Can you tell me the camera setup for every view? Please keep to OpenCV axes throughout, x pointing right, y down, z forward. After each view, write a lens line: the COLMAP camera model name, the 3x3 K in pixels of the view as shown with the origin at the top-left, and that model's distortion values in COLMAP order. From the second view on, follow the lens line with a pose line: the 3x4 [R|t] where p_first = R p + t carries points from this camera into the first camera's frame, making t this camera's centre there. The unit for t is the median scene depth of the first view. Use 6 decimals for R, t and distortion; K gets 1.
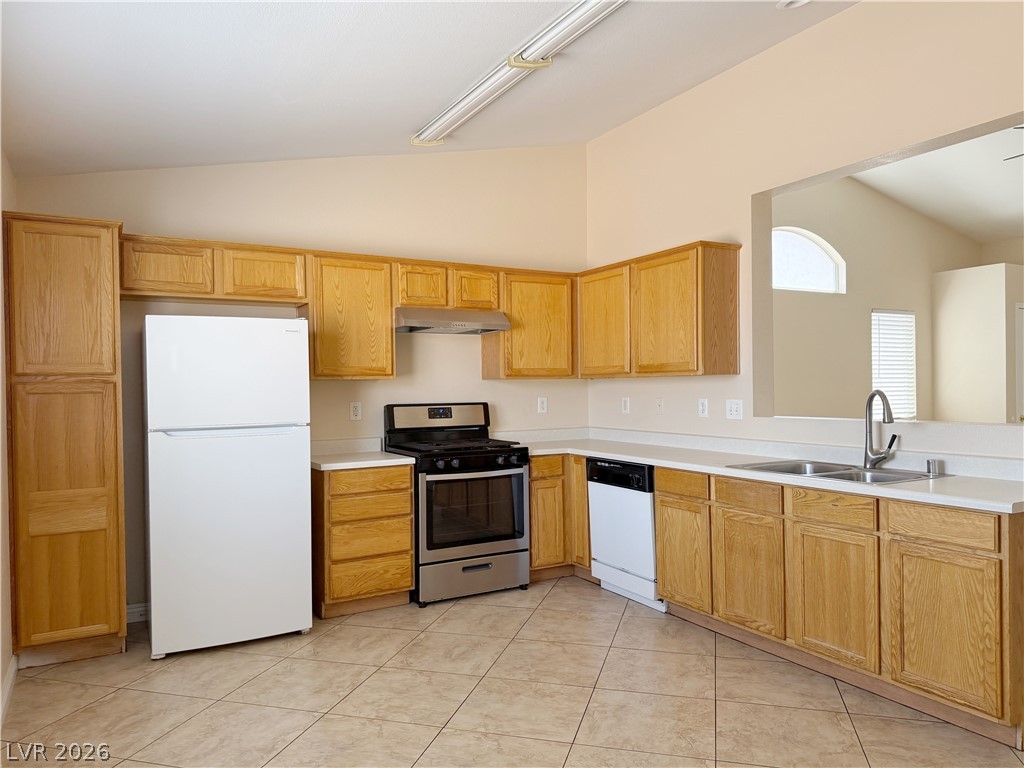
lens RADIAL K [[721.1, 0, 507.8], [0, 721.1, 386.9], [0, 0, 1]] dist [0.063036, -0.079042]
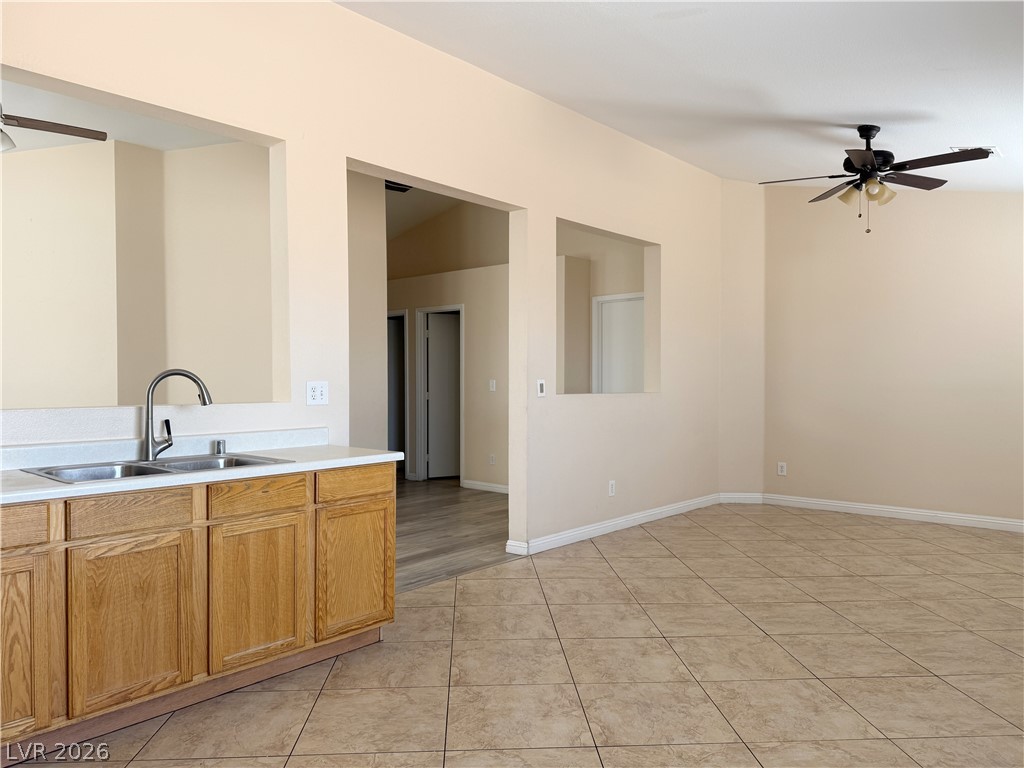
lens RADIAL K [[721.1, 0, 513.6], [0, 721.1, 387.5], [0, 0, 1]] dist [0.063036, -0.079042]
pose [[-0.327188, 0.001877, 0.944957, -0.397573], [0.005288, 0.999986, -0.000155, 0.023543], [-0.944944, 0.004946, -0.327194, 0.754494]]
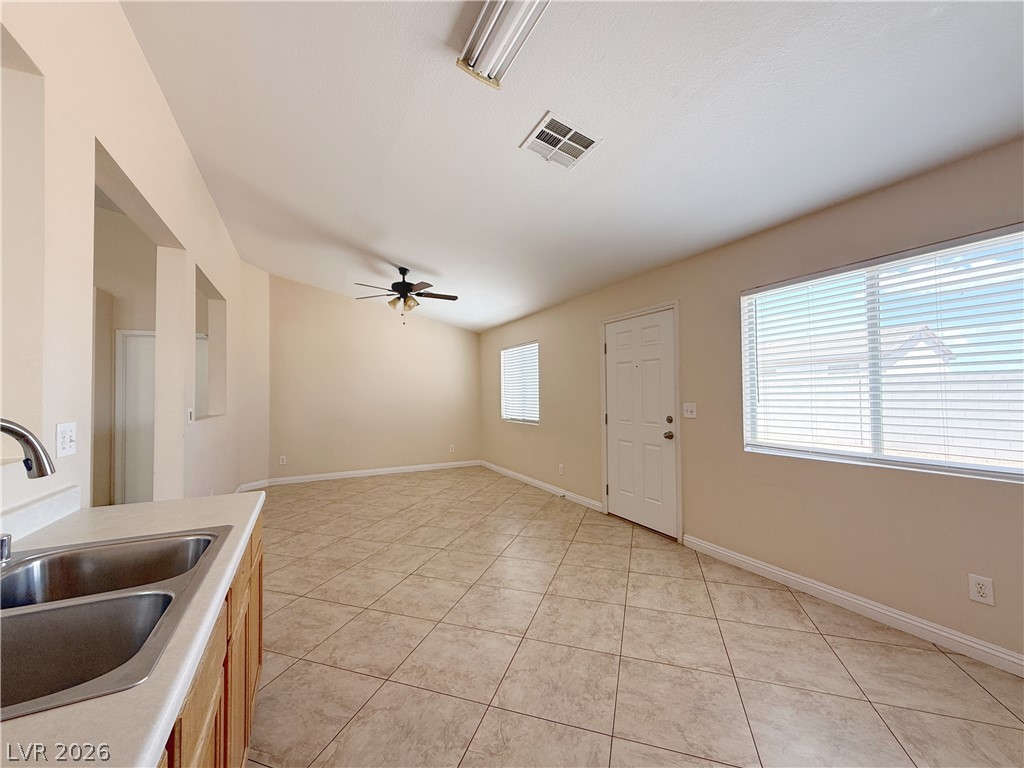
lens RADIAL K [[410.4, 0, 507.0], [0, 410.4, 384.9], [0, 0, 1]] dist [0.002940, -0.001266]
pose [[-0.998228, 0.025869, 0.053579, 0.126789], [0.024738, 0.999459, -0.021654, -0.002631], [-0.054110, -0.020290, -0.998329, 1.042174]]
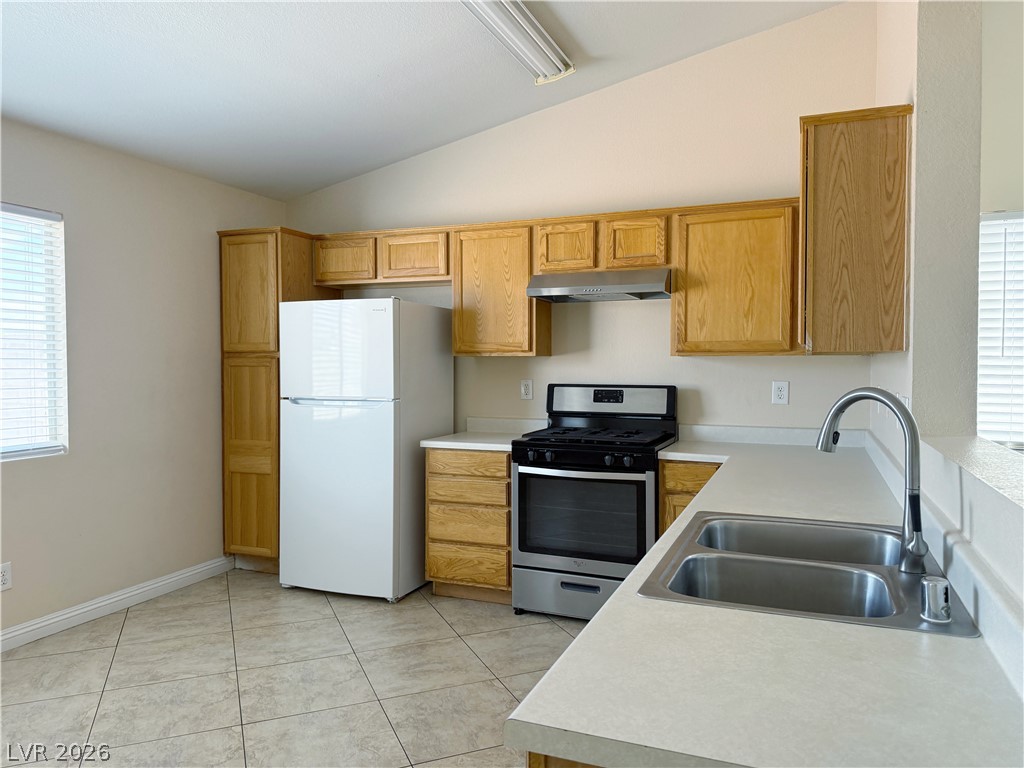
lens RADIAL K [[721.1, 0, 508.4], [0, 721.1, 380.9], [0, 0, 1]] dist [0.063036, -0.079042]
pose [[0.621733, 0.032697, -0.782547, 0.584989], [-0.008145, 0.999344, 0.035285, -0.012057], [0.783187, -0.015564, 0.621591, 0.467545]]
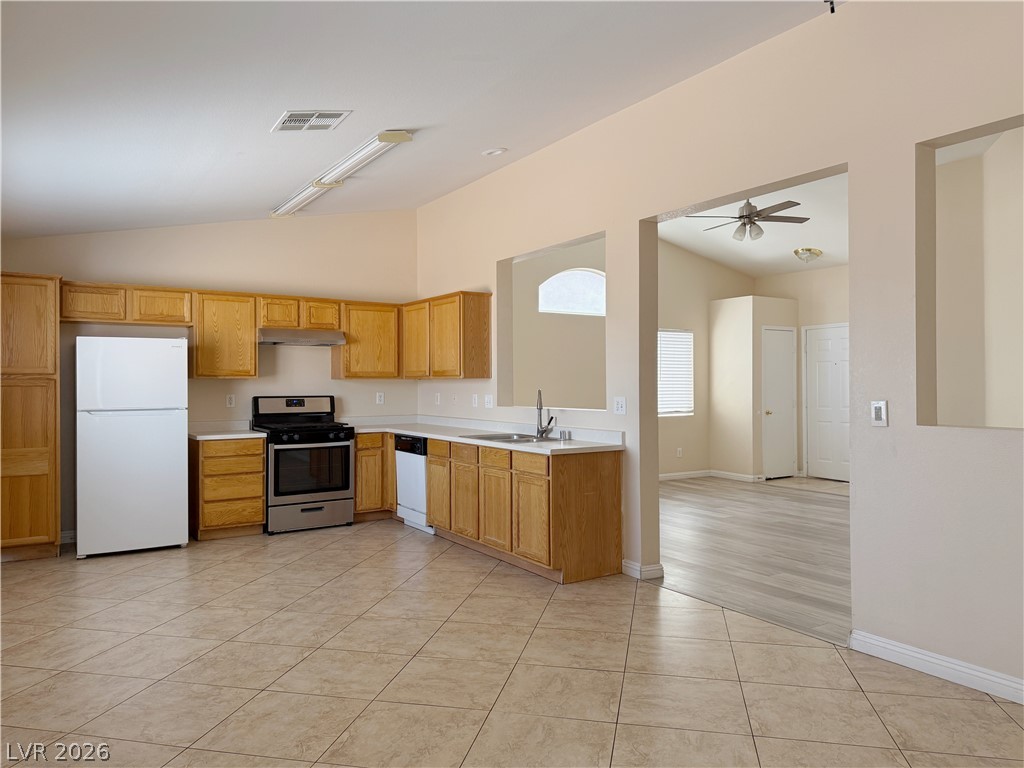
lens RADIAL K [[721.1, 0, 515.3], [0, 721.1, 376.6], [0, 0, 1]] dist [0.063036, -0.079042]
pose [[0.997783, 0.010828, 0.065671, 0.286569], [-0.010176, 0.999896, -0.010256, -0.005741], [-0.065775, 0.009565, 0.997789, -0.523499]]
